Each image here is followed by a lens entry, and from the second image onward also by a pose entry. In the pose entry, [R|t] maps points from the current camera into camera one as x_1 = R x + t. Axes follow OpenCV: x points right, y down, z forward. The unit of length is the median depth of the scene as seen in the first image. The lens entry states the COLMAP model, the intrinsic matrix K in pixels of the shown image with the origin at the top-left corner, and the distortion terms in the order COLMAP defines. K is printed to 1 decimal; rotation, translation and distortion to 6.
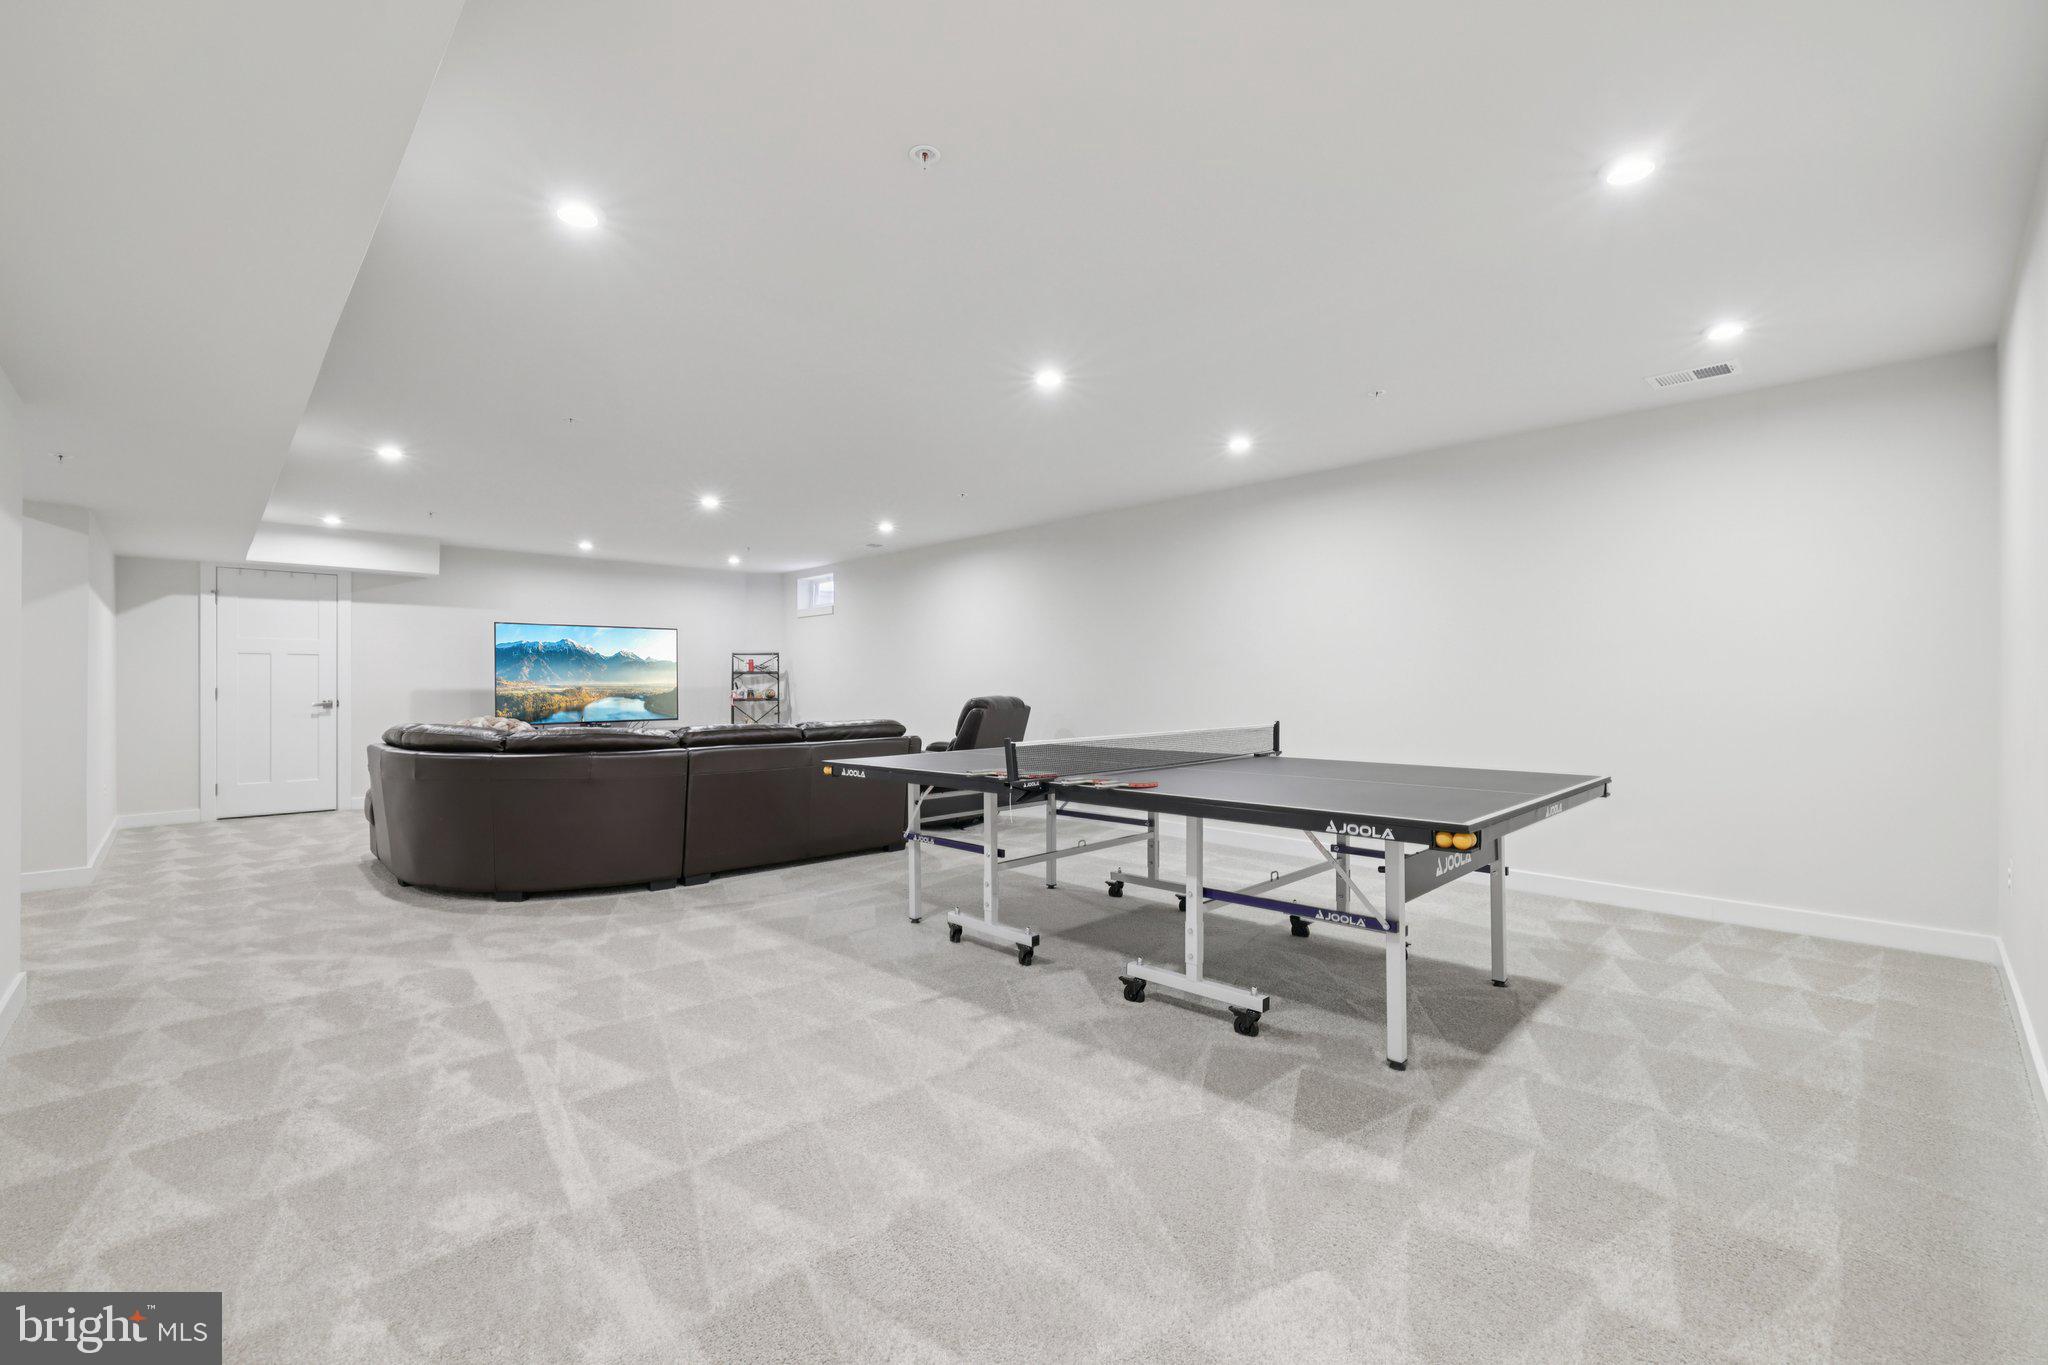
lens RADIAL K [[862.3, 0, 1020.2], [0, 862.3, 725.7], [0, 0, 1]] dist [0.000869, 0.000046]
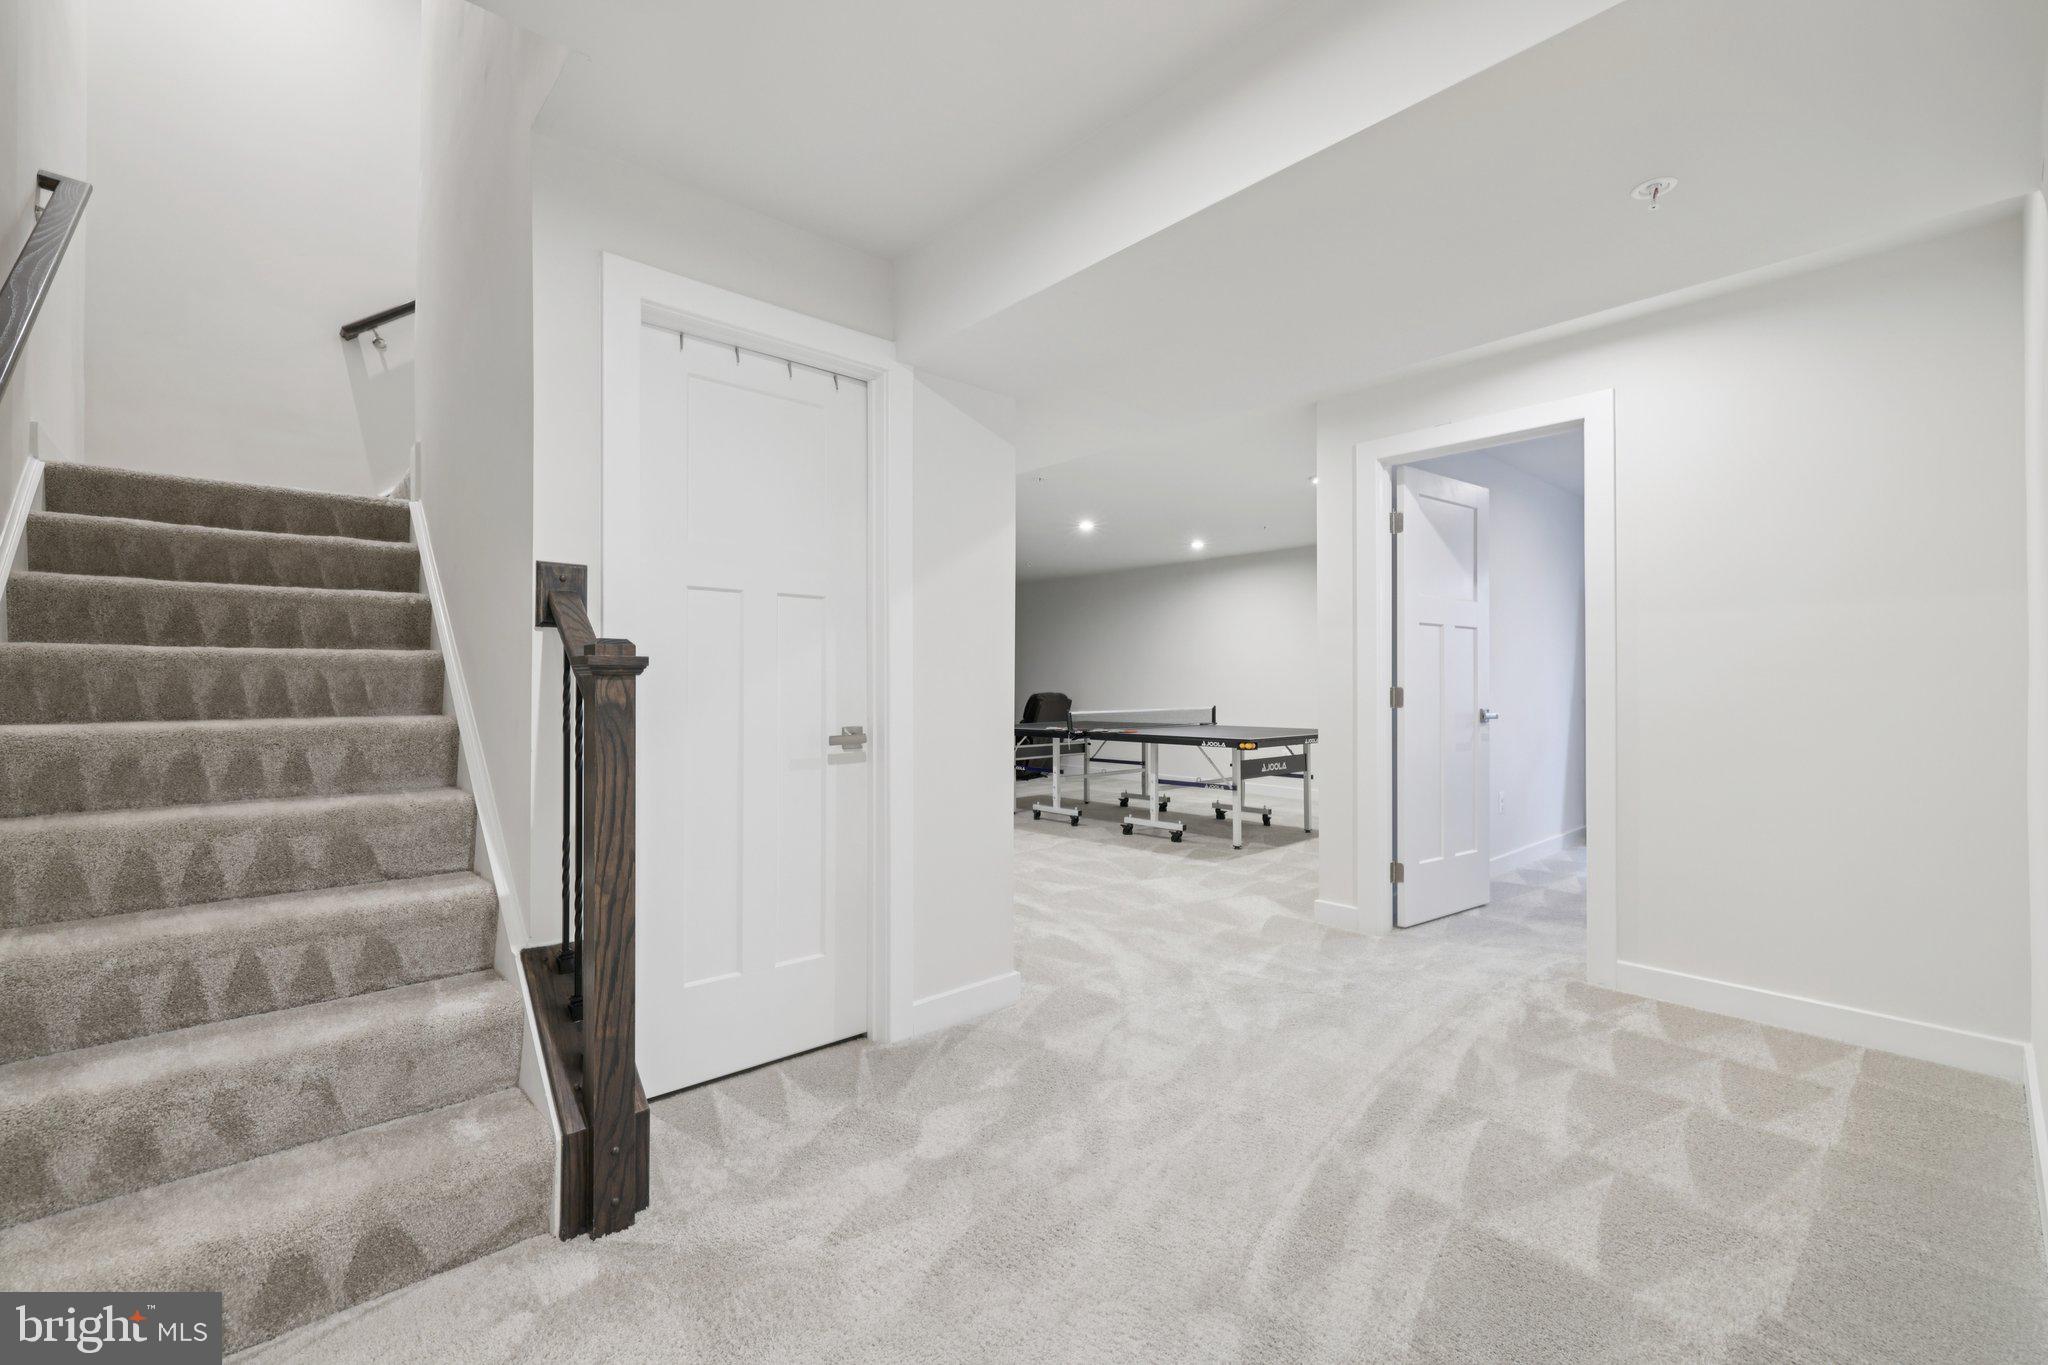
lens RADIAL K [[862.7, 0, 1018.3], [0, 862.7, 698.4], [0, 0, 1]] dist [-0.001735, -0.000030]
pose [[0.999280, 0.008060, -0.037076, -0.056034], [-0.009227, 0.999464, -0.031410, 0.052475], [0.036803, 0.031730, 0.998819, -1.074836]]
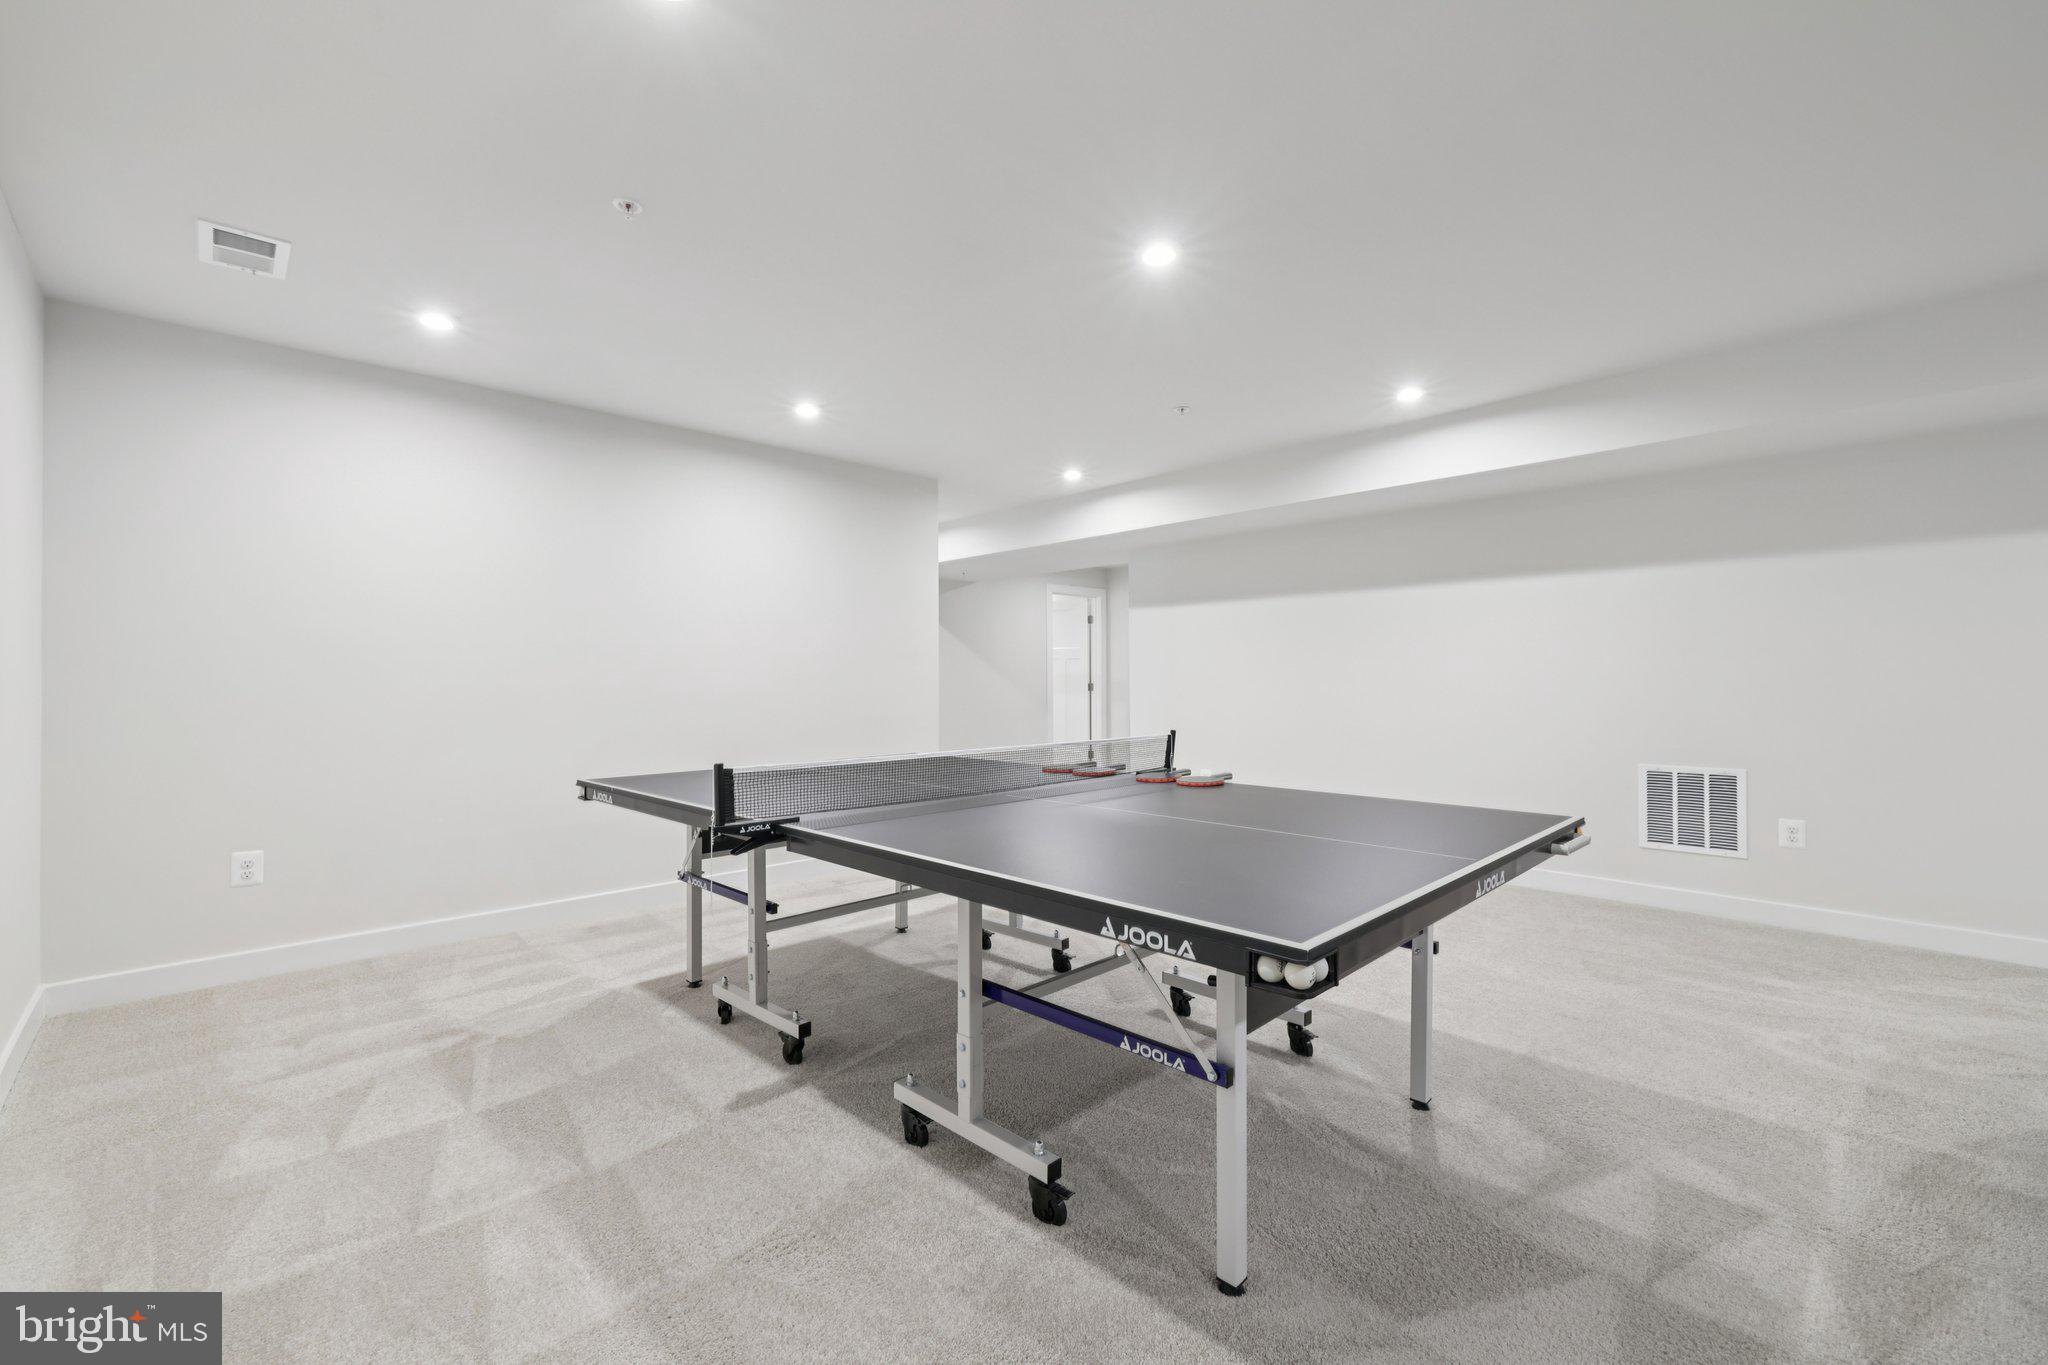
lens RADIAL K [[852.3, 0, 1031.3], [0, 852.3, 739.1], [0, 0, 1]] dist [-0.000340, -0.000014]
pose [[0.999954, 0.007897, 0.005360, 0.221828], [-0.008041, 0.999591, 0.027447, -0.023002], [-0.005141, -0.027489, 0.999609, 0.297317]]
